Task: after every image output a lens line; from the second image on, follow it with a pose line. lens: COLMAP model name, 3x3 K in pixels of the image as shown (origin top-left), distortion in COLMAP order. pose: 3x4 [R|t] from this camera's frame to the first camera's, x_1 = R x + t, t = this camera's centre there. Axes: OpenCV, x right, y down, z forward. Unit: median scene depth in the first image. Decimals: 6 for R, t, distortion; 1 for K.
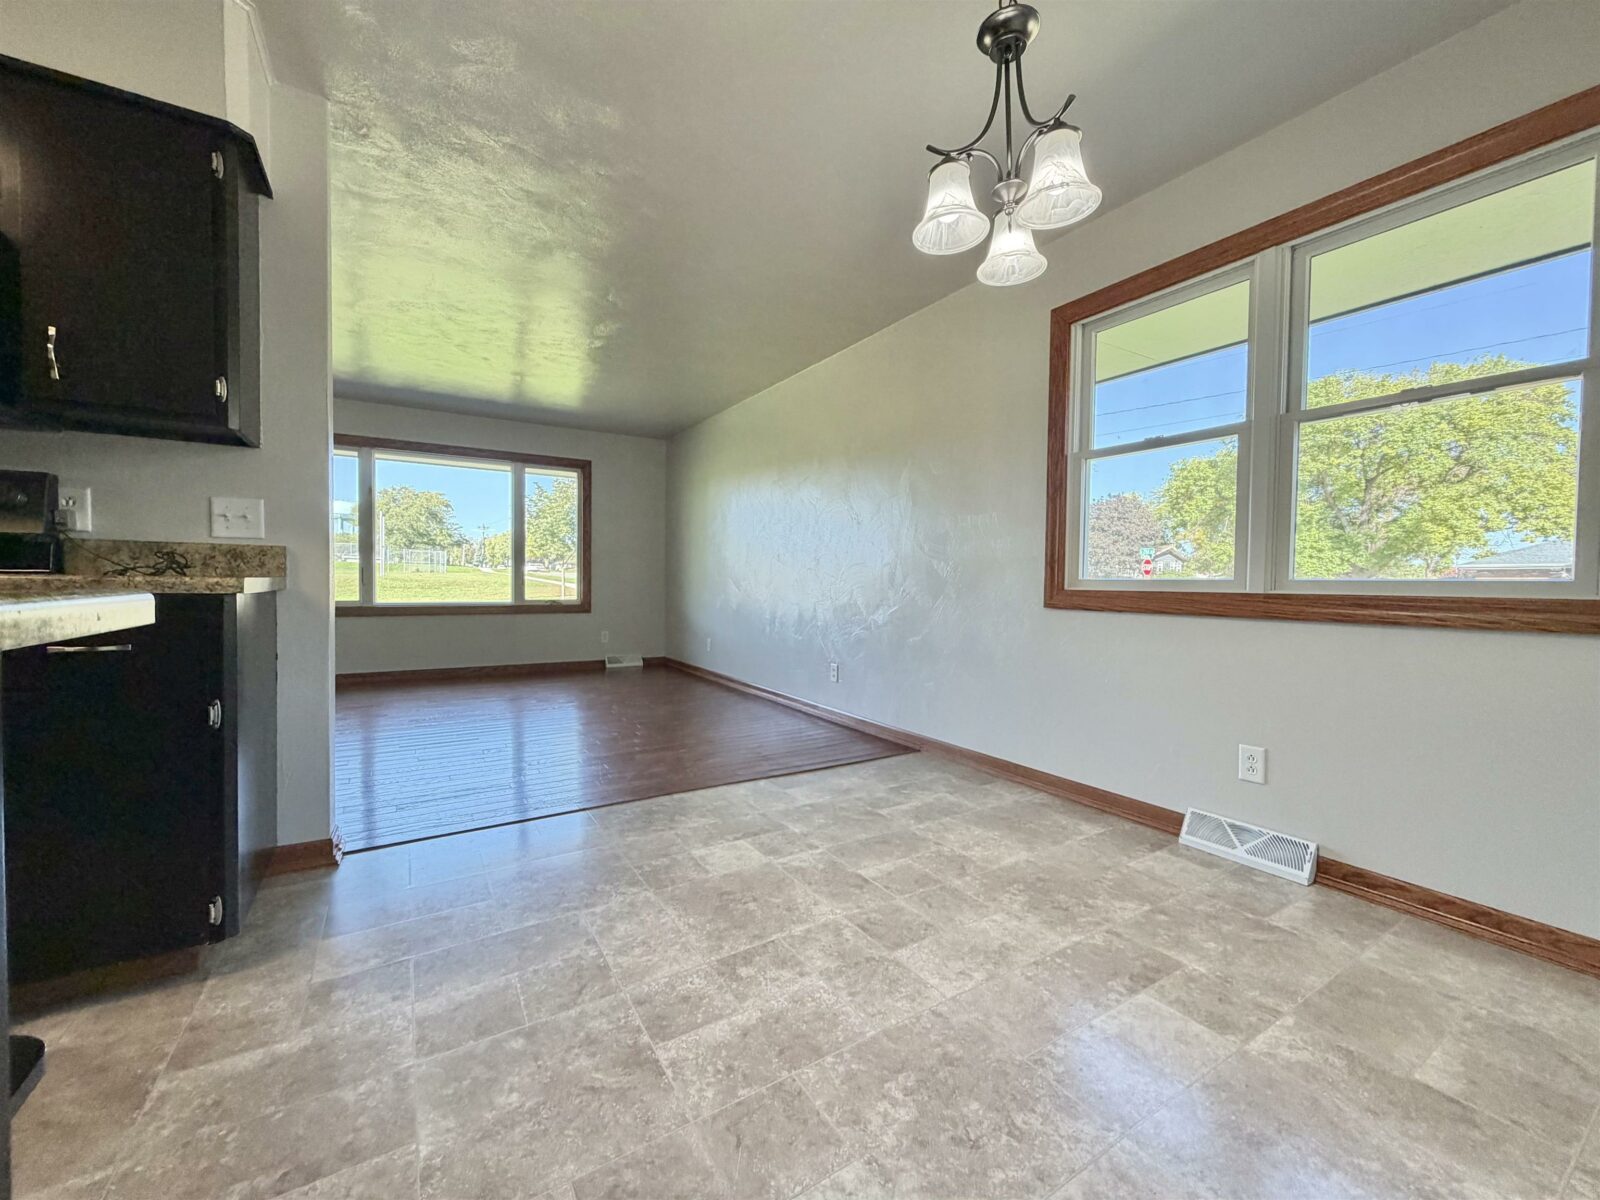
lens RADIAL K [[629.9, 0, 822.0], [0, 629.9, 597.0], [0, 0, 1]] dist [-0.000238, 0.000416]
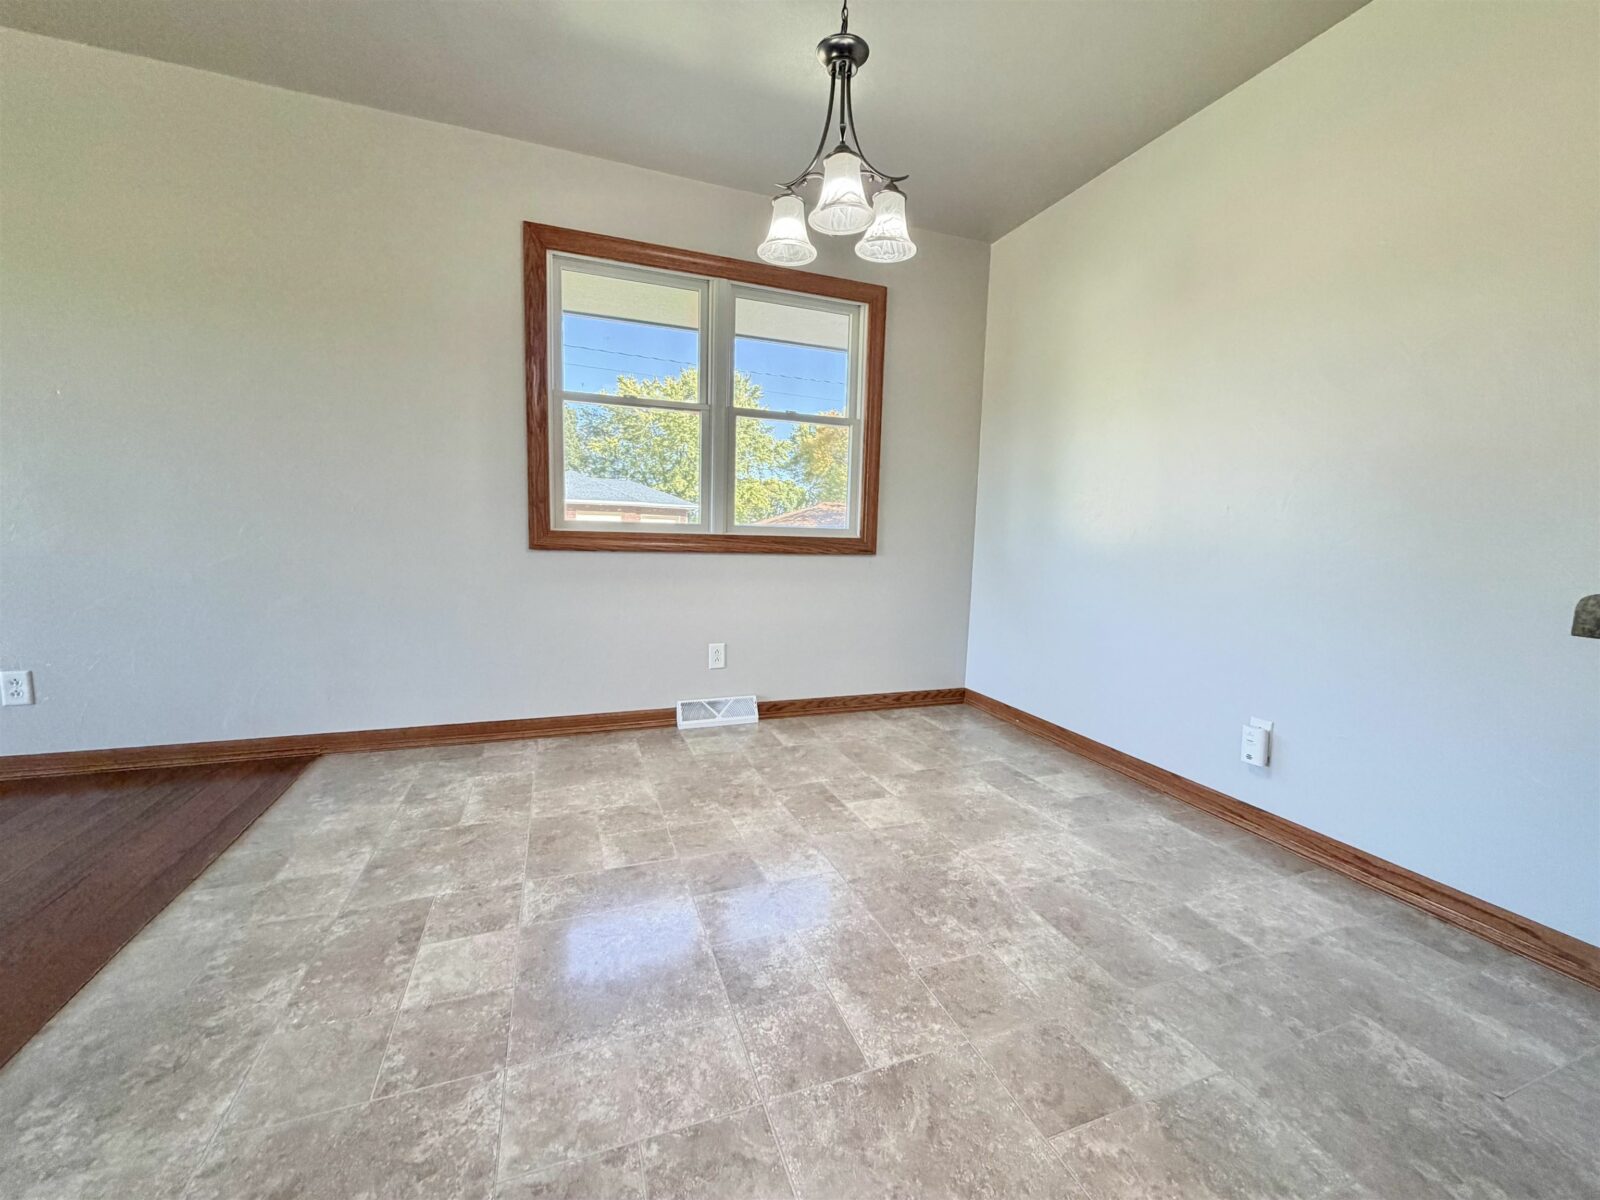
lens RADIAL K [[629.9, 0, 827.4], [0, 629.9, 564.6], [0, 0, 1]] dist [-0.000238, 0.000416]
pose [[0.201092, -0.058591, 0.977819, -0.617123], [-0.004856, 0.998138, 0.060807, -0.011591], [-0.979560, -0.016976, 0.200433, 0.516845]]
